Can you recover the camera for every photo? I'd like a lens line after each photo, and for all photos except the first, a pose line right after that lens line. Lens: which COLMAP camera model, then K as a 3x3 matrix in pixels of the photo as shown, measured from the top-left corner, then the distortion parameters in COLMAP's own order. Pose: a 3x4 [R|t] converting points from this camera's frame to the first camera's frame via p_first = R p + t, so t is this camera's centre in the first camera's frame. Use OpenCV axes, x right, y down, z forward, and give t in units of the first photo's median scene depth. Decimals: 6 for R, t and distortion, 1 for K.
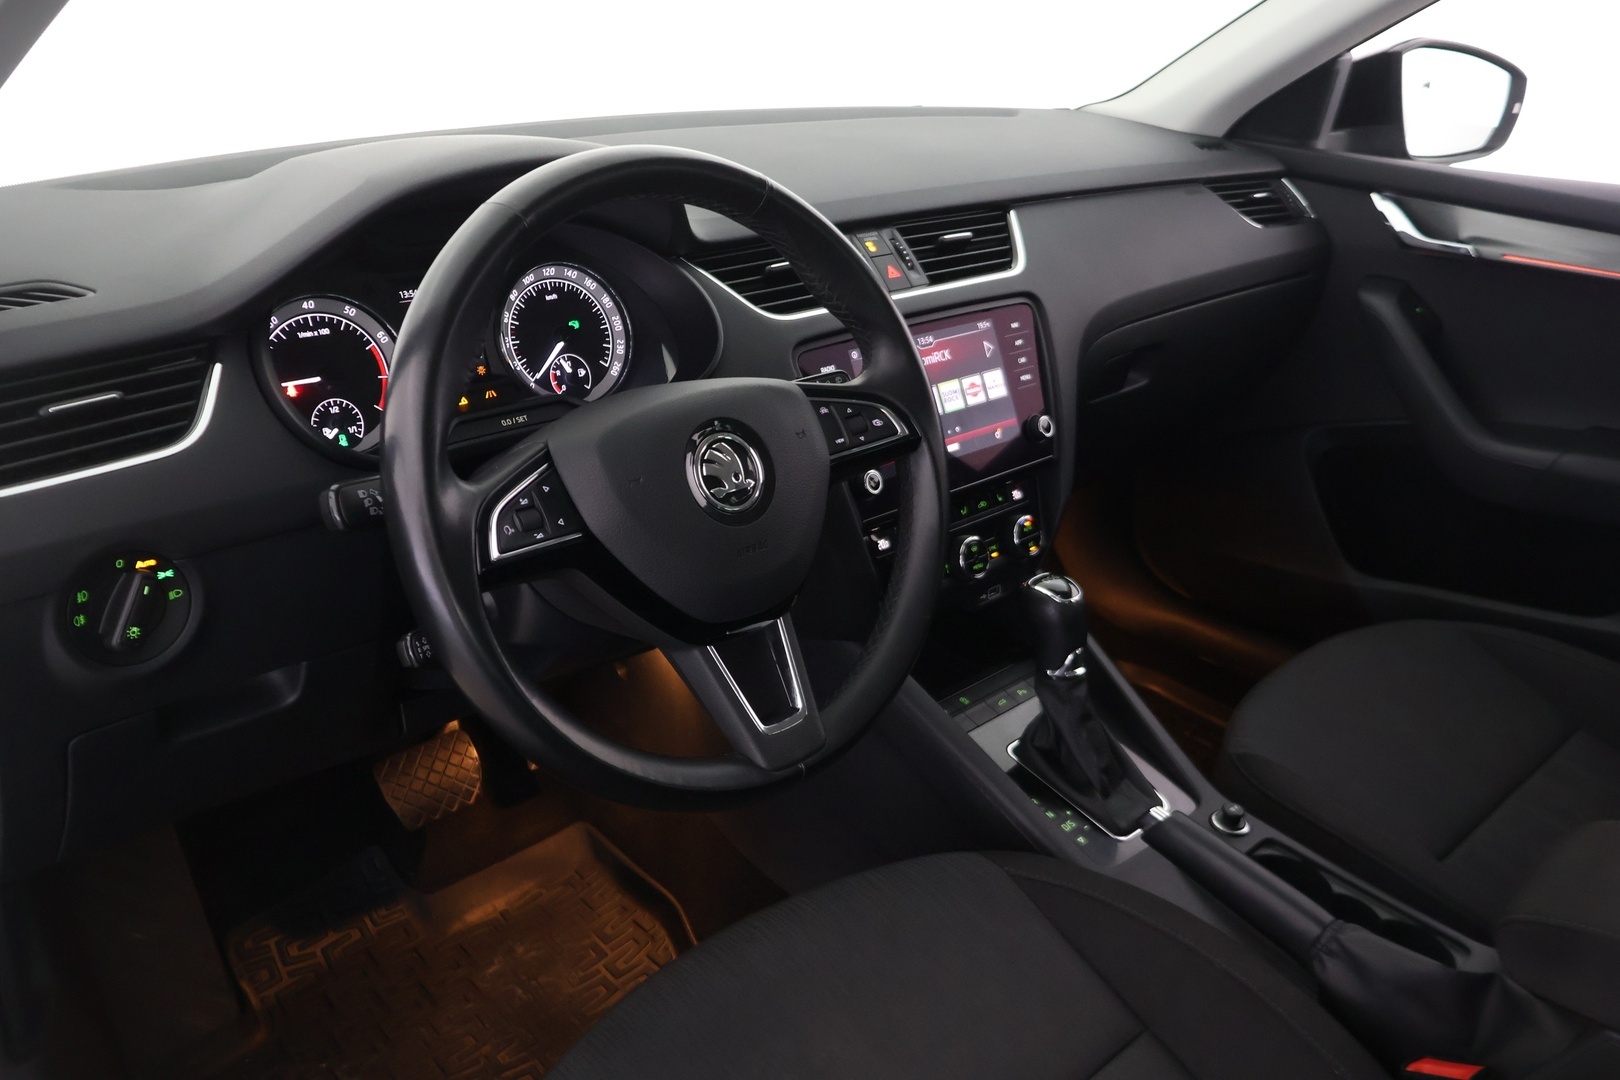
lens RADIAL K [[1352.4, 0, 817.7], [0, 1352.4, 534.1], [0, 0, 1]] dist [-0.006840, 0.002313]
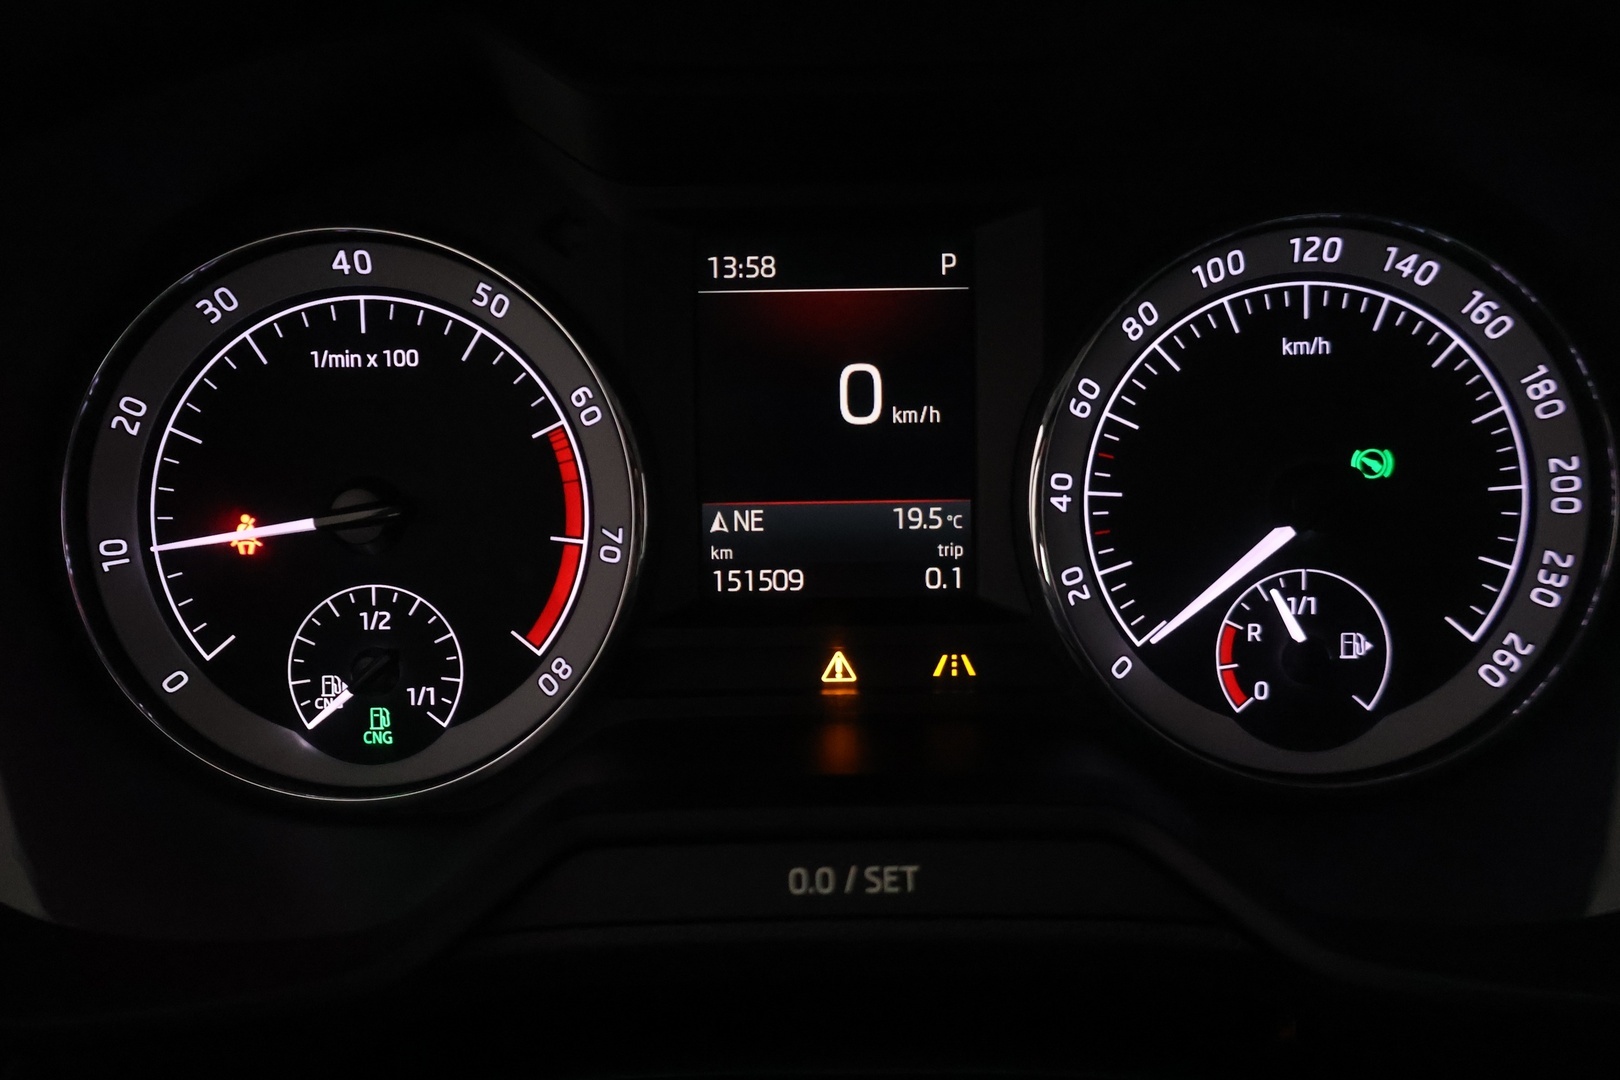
lens RADIAL K [[1352.4, 0, 817.7], [0, 1352.4, 534.1], [0, 0, 1]] dist [-0.006840, 0.002313]
pose [[0.726697, 0.243896, -0.642204, -0.089922], [-0.229176, 0.967369, 0.108058, -0.148741], [0.647603, 0.068652, 0.758879, 0.752622]]
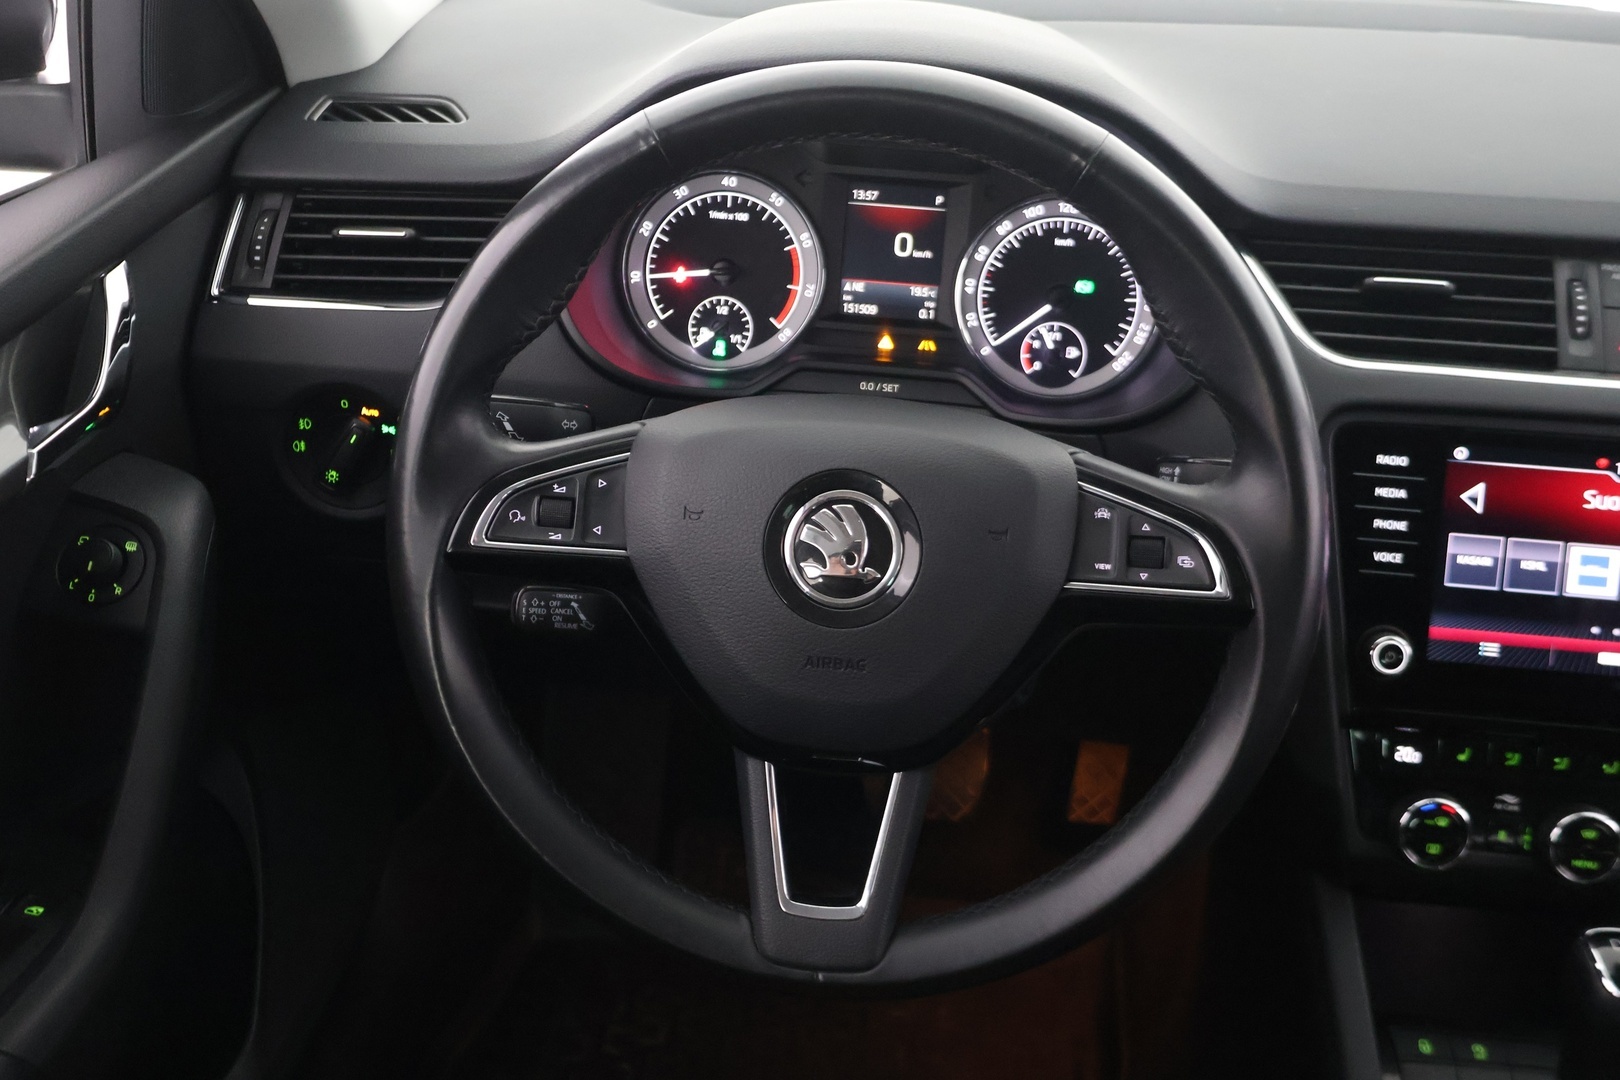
lens RADIAL K [[1662.8, 0, 814.4], [0, 1662.8, 543.8], [0, 0, 1]] dist [-0.026636, 0.011543]
pose [[0.652479, 0.359569, -0.667069, 0.373781], [-0.315430, 0.929248, 0.192359, -0.156035], [0.689039, 0.084904, 0.719733, 0.282477]]
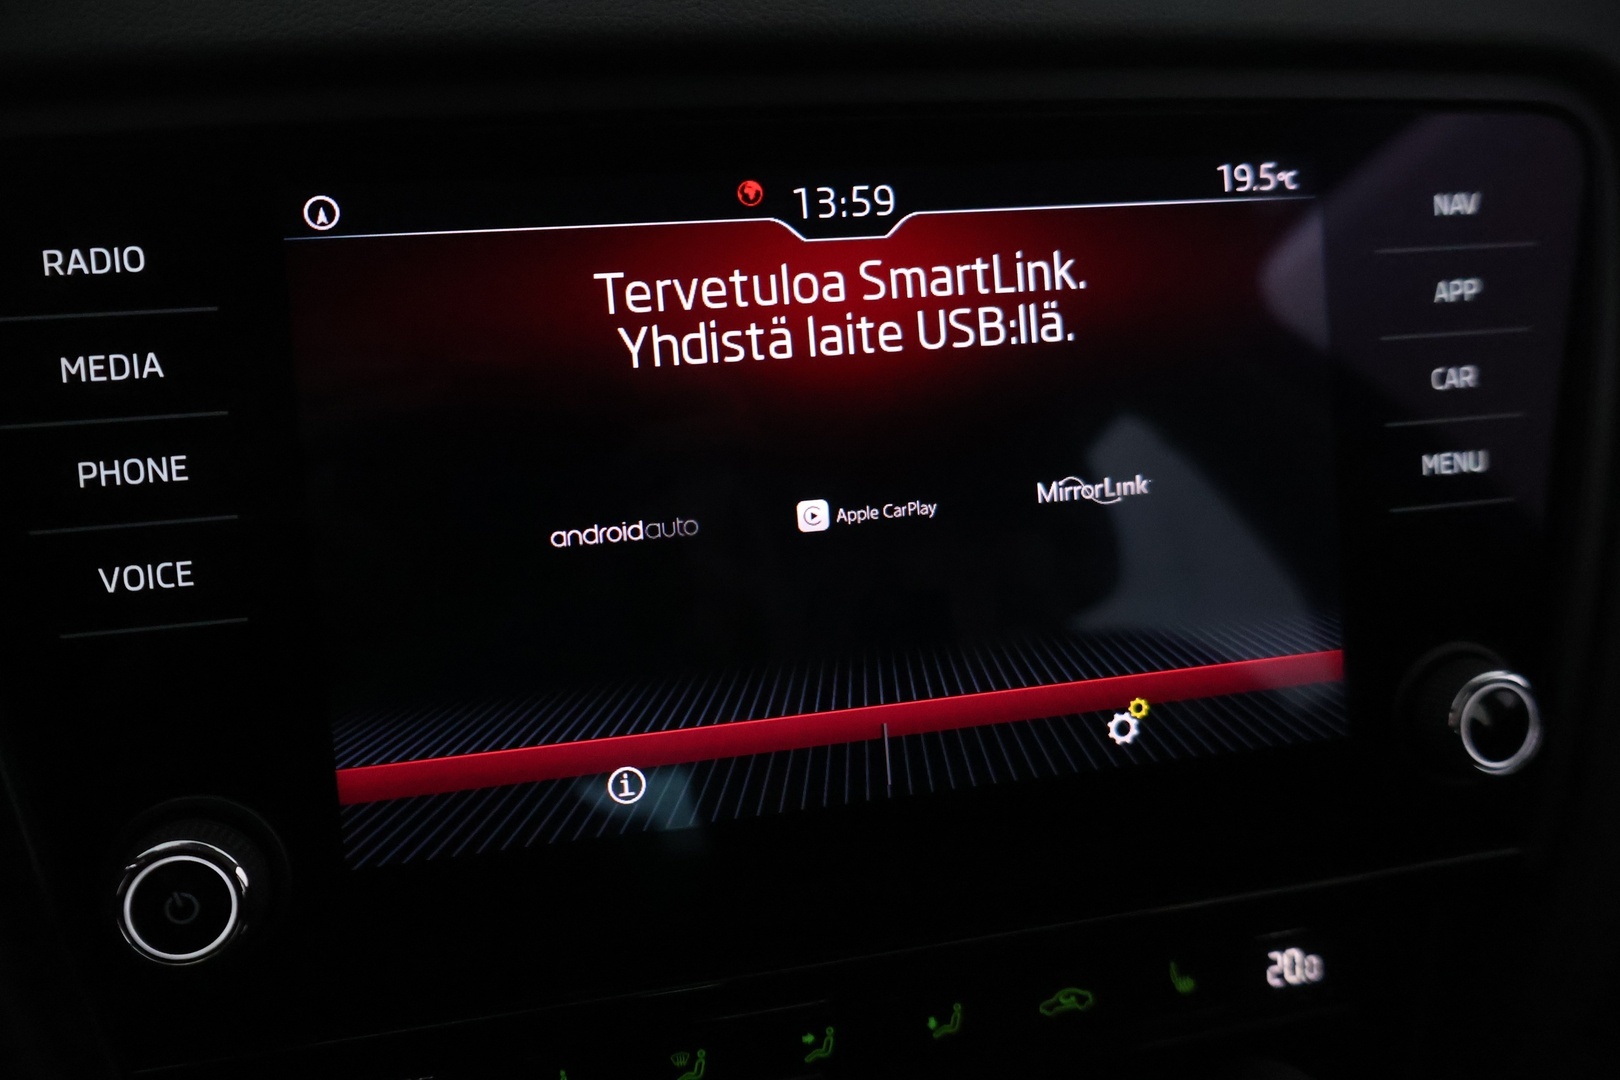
lens RADIAL K [[1352.4, 0, 817.7], [0, 1352.4, 534.1], [0, 0, 1]] dist [-0.006840, 0.002313]
pose [[0.867959, 0.215373, -0.447506, 0.196815], [-0.190039, 0.976527, 0.101386, -0.128728], [0.458838, -0.002955, 0.888515, 0.920019]]
